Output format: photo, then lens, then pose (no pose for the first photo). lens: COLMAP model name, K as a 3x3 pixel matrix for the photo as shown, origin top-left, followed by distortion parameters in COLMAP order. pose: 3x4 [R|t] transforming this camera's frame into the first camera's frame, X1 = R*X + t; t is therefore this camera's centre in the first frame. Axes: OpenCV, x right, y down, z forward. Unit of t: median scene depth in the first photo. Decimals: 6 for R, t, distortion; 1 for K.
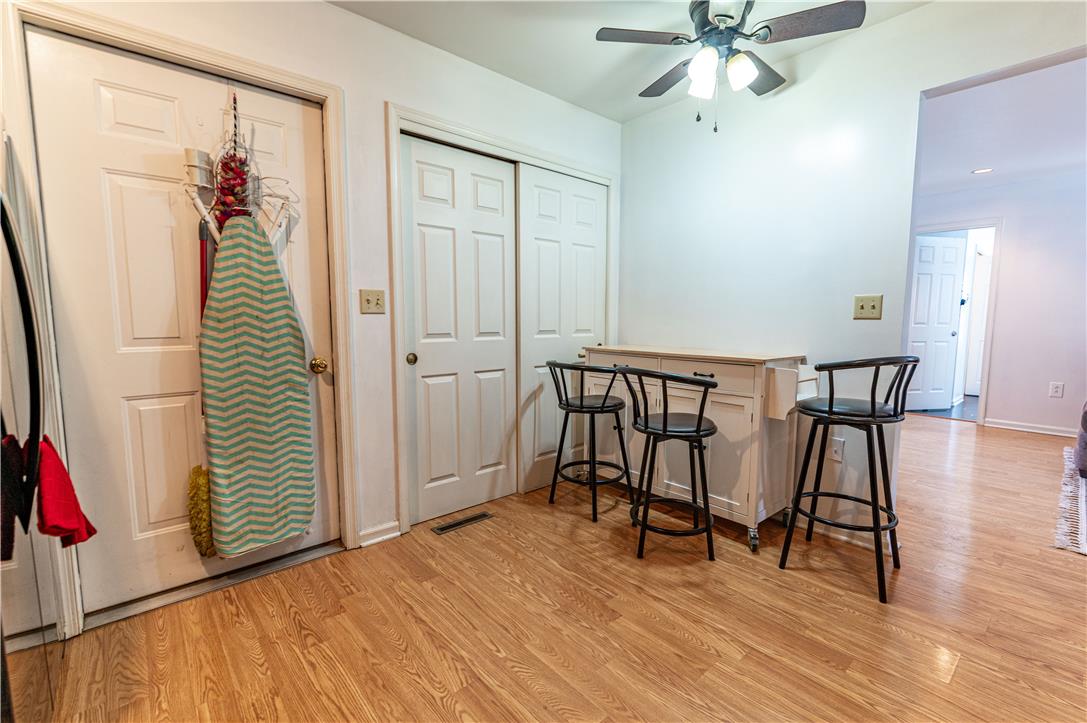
lens RADIAL K [[477.7, 0, 556.2], [0, 477.7, 358.3], [0, 0, 1]] dist [0.001649, -0.000513]
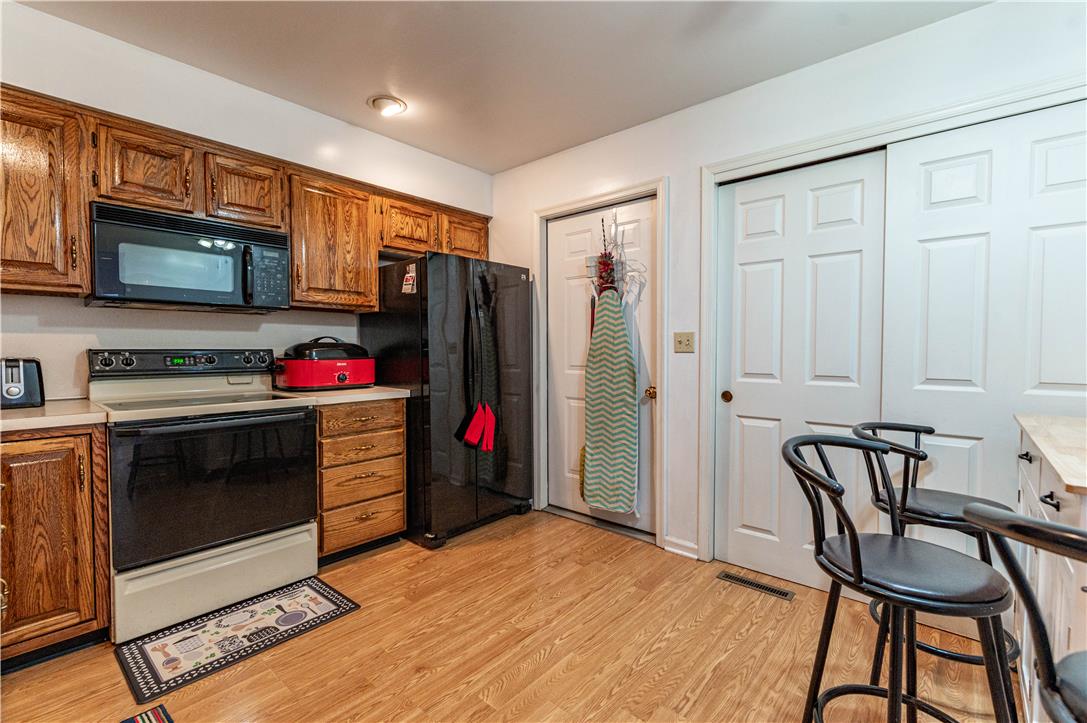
lens RADIAL K [[474.9, 0, 550.7], [0, 474.9, 359.9], [0, 0, 1]] dist [0.000993, -0.000175]
pose [[0.124713, 0.020379, -0.991984, 0.801154], [-0.089082, 0.995981, 0.009262, -0.064186], [0.988186, 0.087213, 0.126027, 0.599535]]
